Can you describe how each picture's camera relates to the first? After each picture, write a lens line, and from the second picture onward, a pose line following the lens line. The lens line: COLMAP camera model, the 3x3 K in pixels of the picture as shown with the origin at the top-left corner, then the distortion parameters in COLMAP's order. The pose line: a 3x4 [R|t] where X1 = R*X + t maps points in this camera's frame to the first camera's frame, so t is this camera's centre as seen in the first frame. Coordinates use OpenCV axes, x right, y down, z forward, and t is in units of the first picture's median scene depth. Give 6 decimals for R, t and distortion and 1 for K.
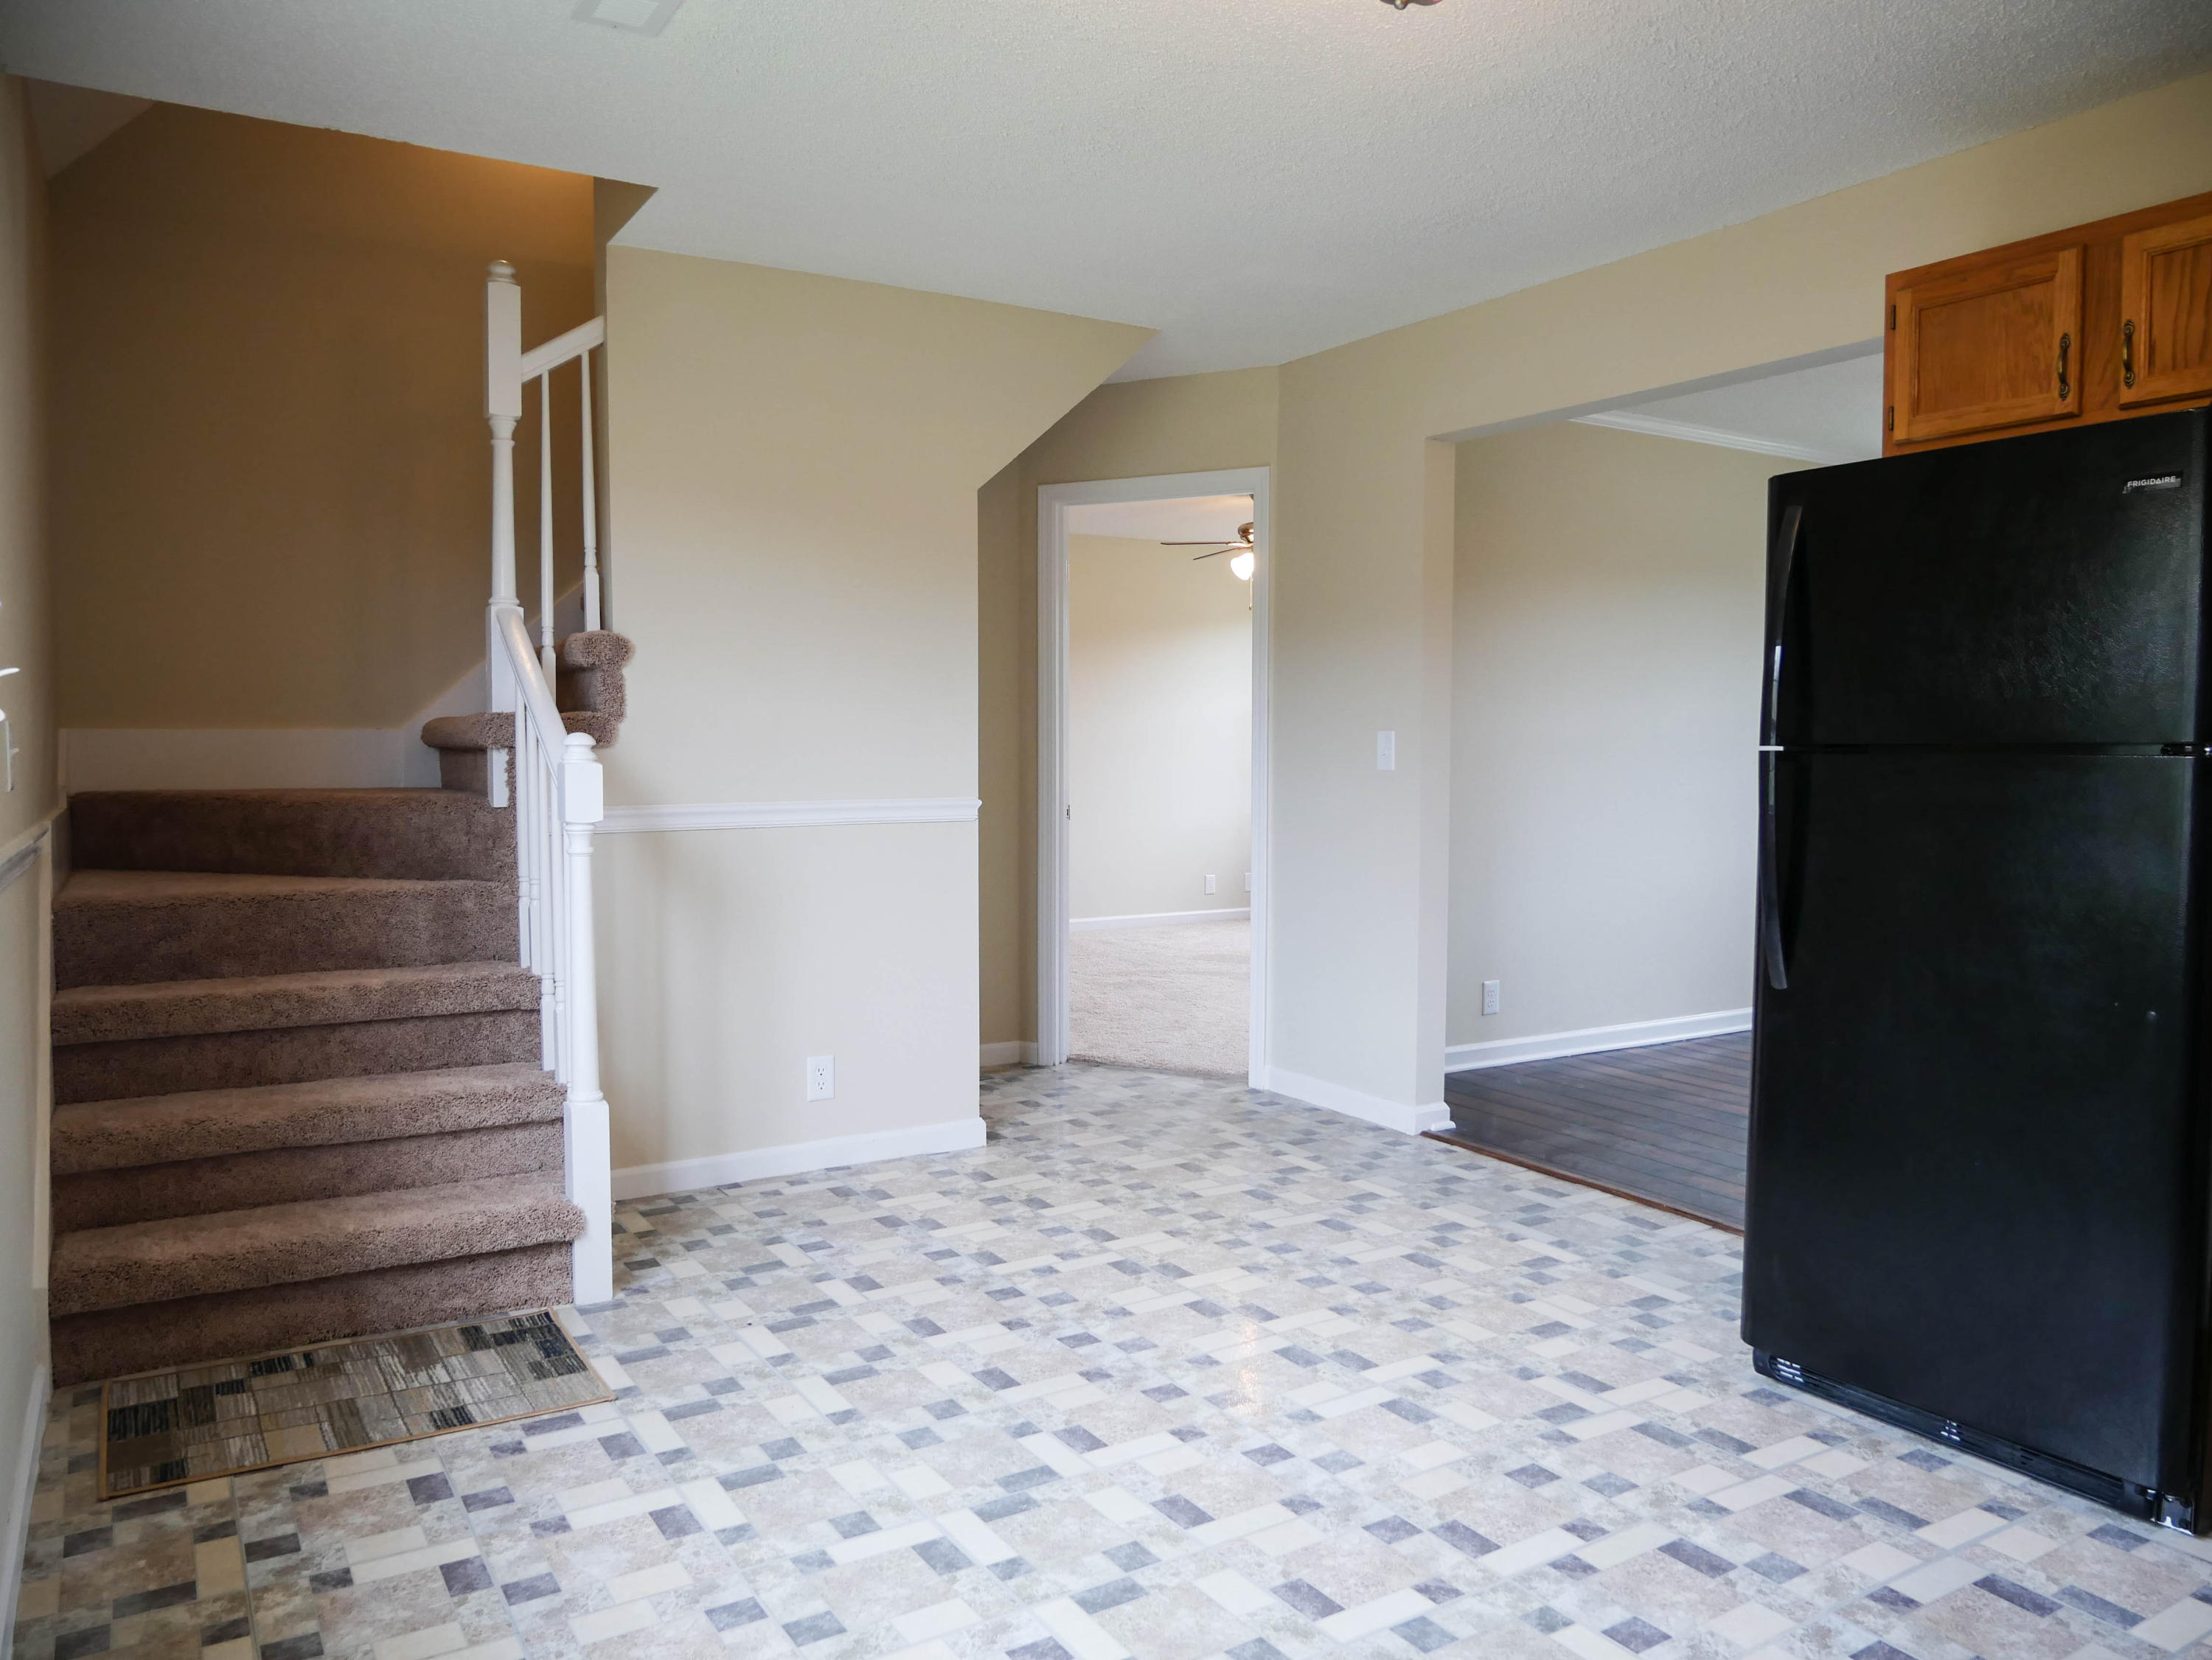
lens RADIAL K [[1584.3, 0, 1100.7], [0, 1584.3, 825.8], [0, 0, 1]] dist [-0.050330, 0.026205]
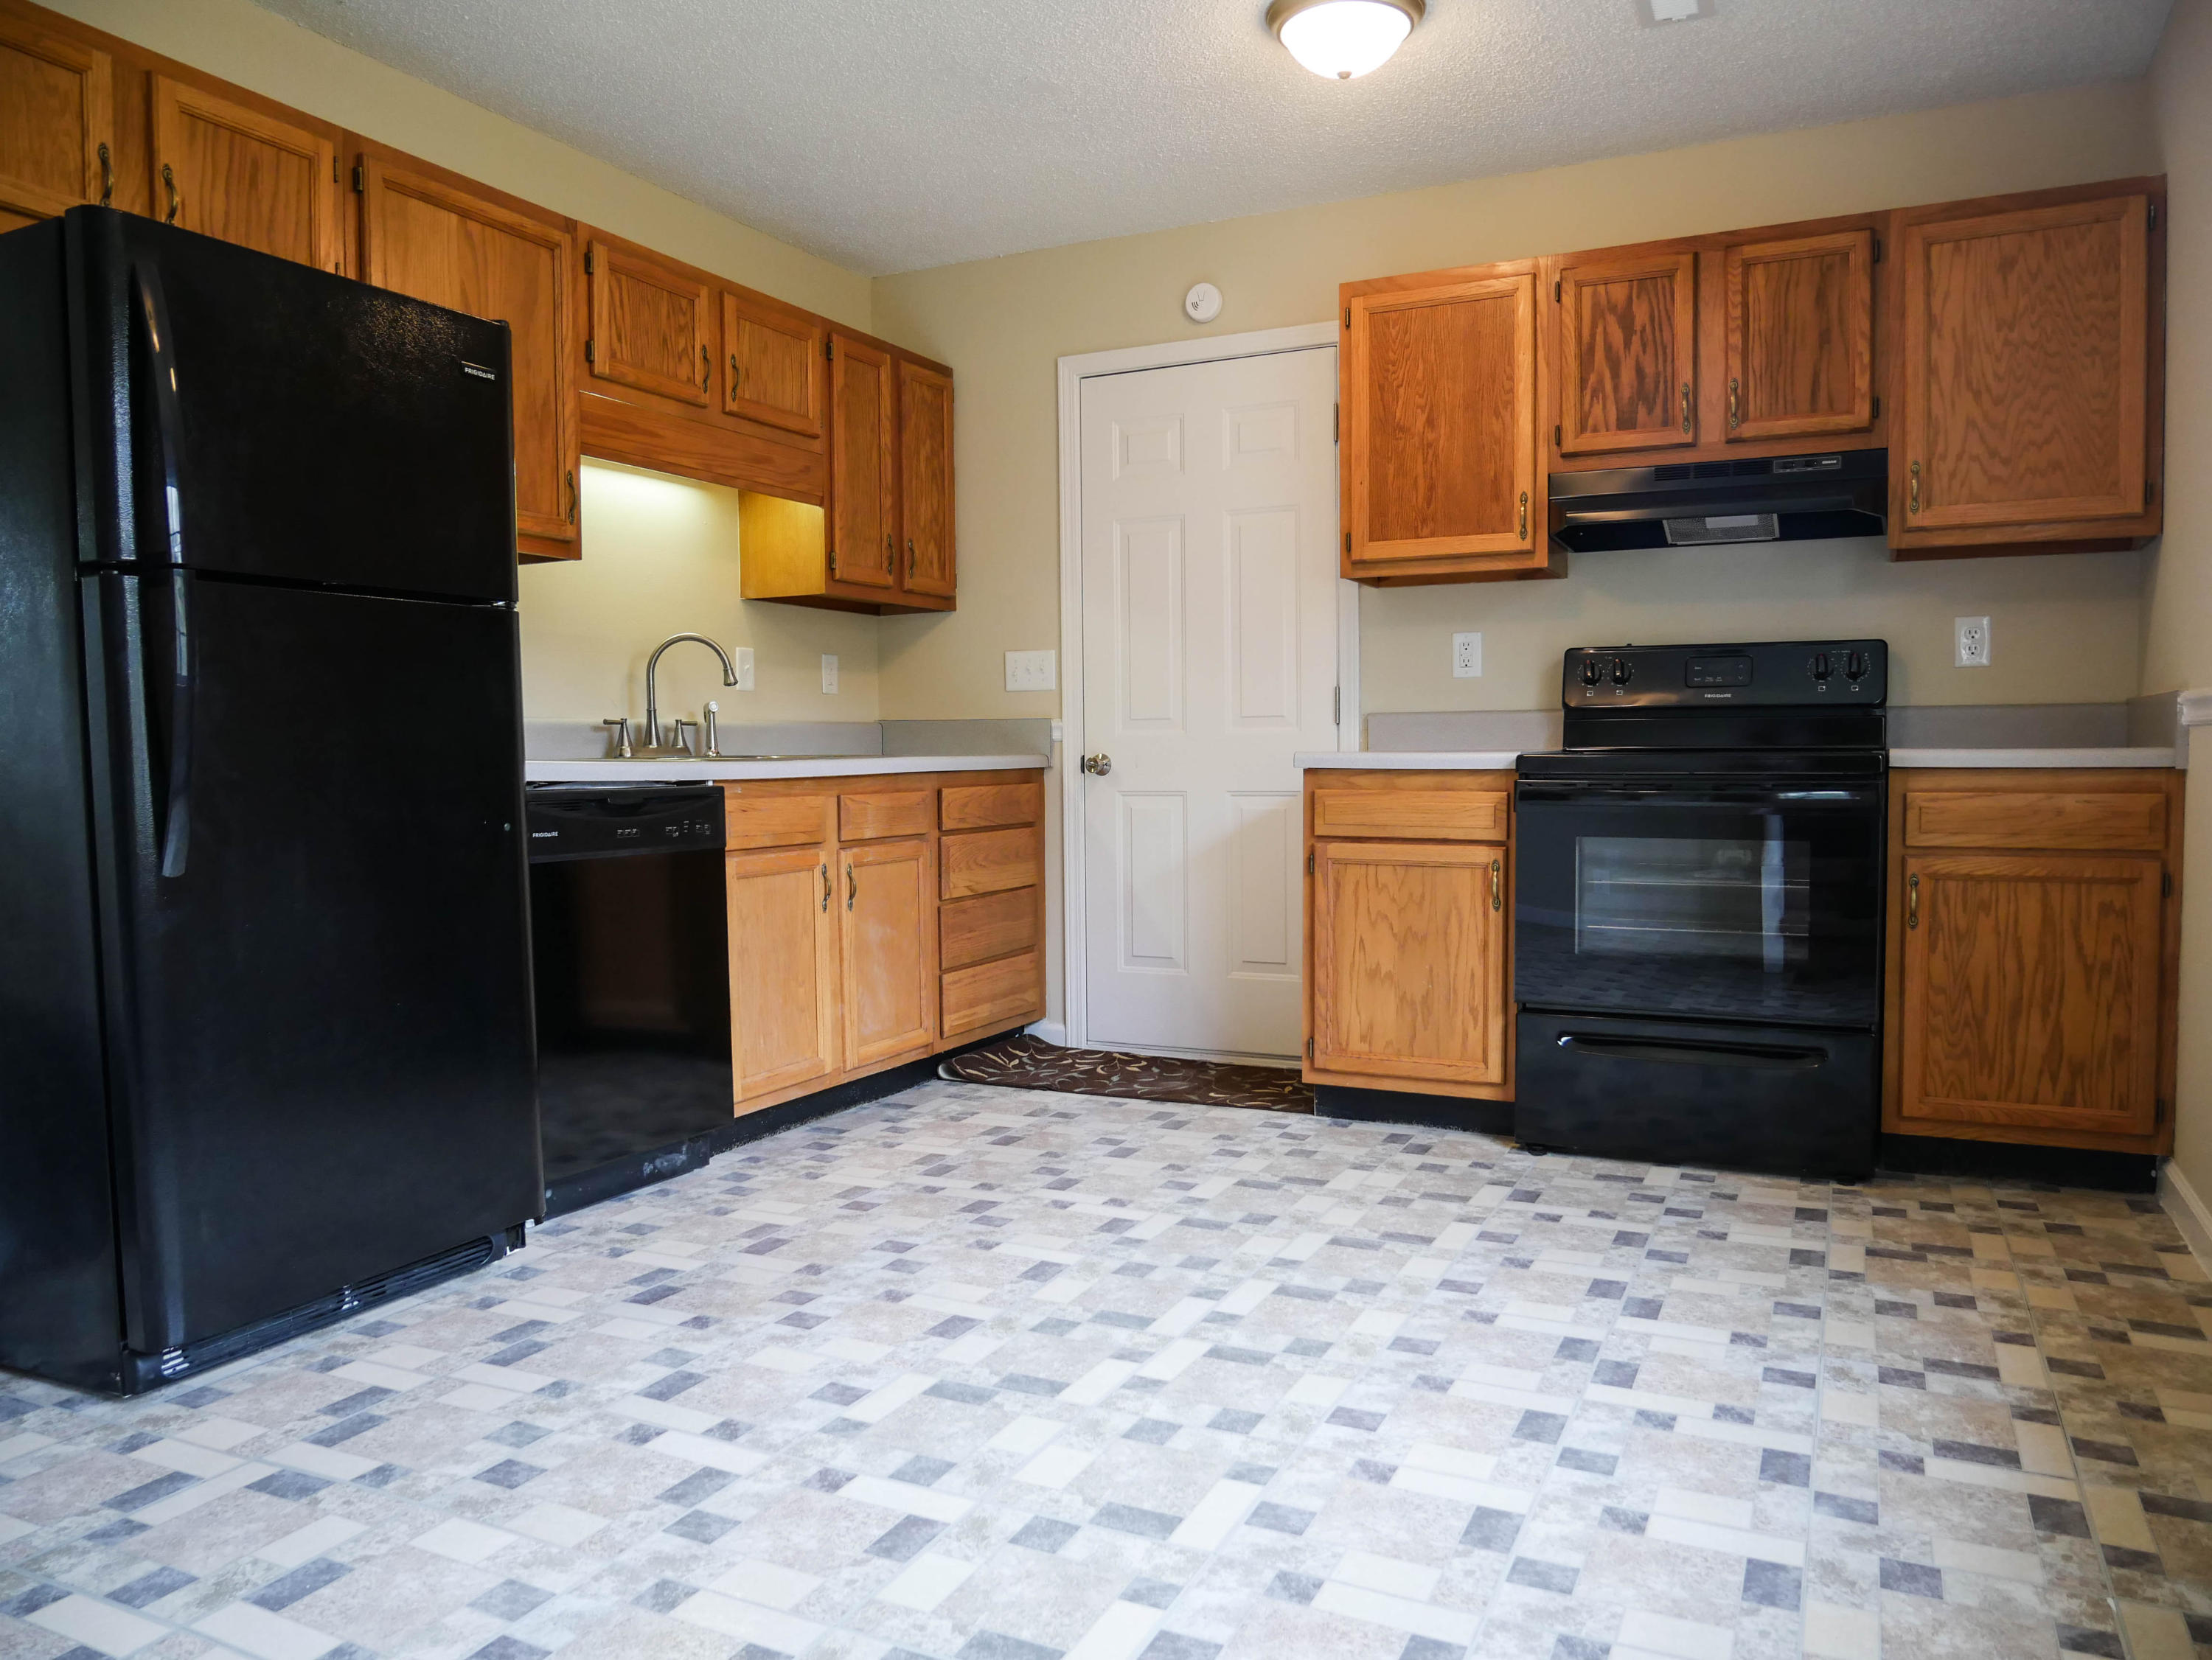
lens RADIAL K [[1584.3, 0, 1105.6], [0, 1584.3, 838.1], [0, 0, 1]] dist [-0.050330, 0.026205]
pose [[-0.540635, -0.042109, 0.840203, -0.464379], [0.051789, 0.995186, 0.083200, 0.042298], [-0.839662, 0.088494, -0.535852, 1.000426]]
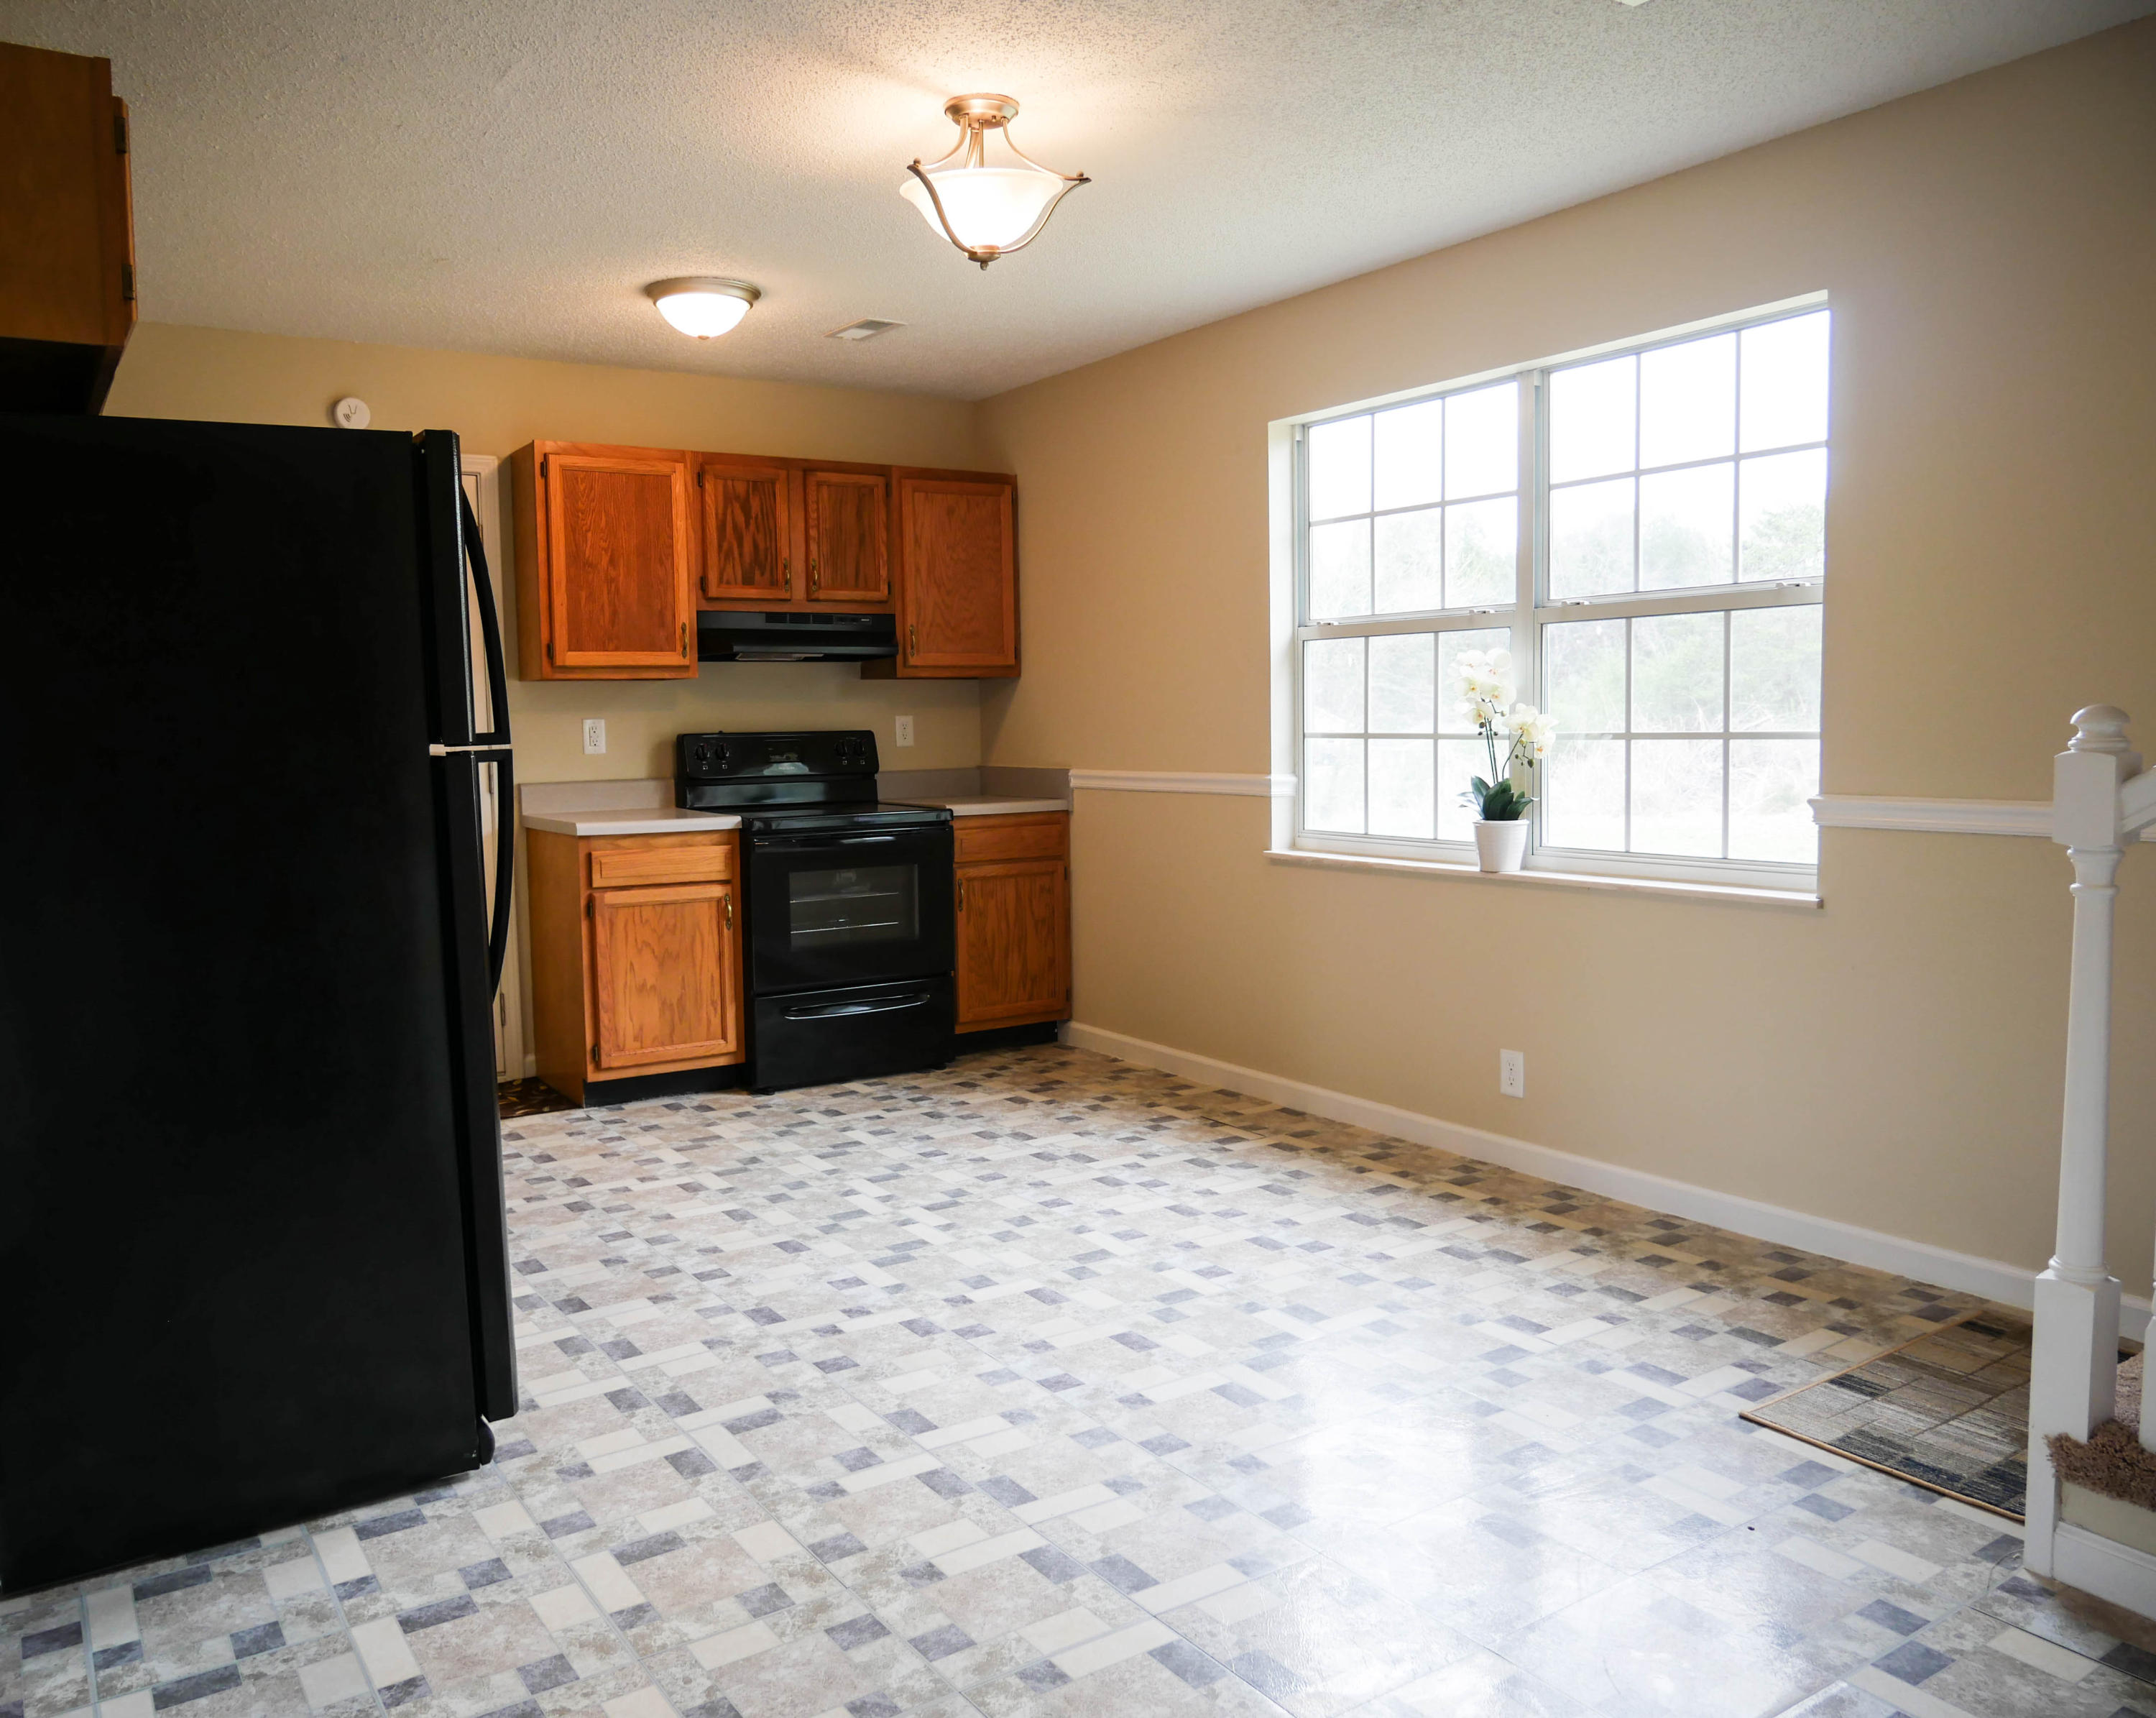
lens RADIAL K [[1641.7, 0, 1015.5], [0, 1641.7, 866.2], [0, 0, 1]] dist [-0.037301, 0.015785]
pose [[-0.999688, 0.017239, -0.018052, 0.138269], [0.014482, 0.989608, 0.143061, -0.108043], [0.020331, 0.142755, -0.989549, 1.886580]]
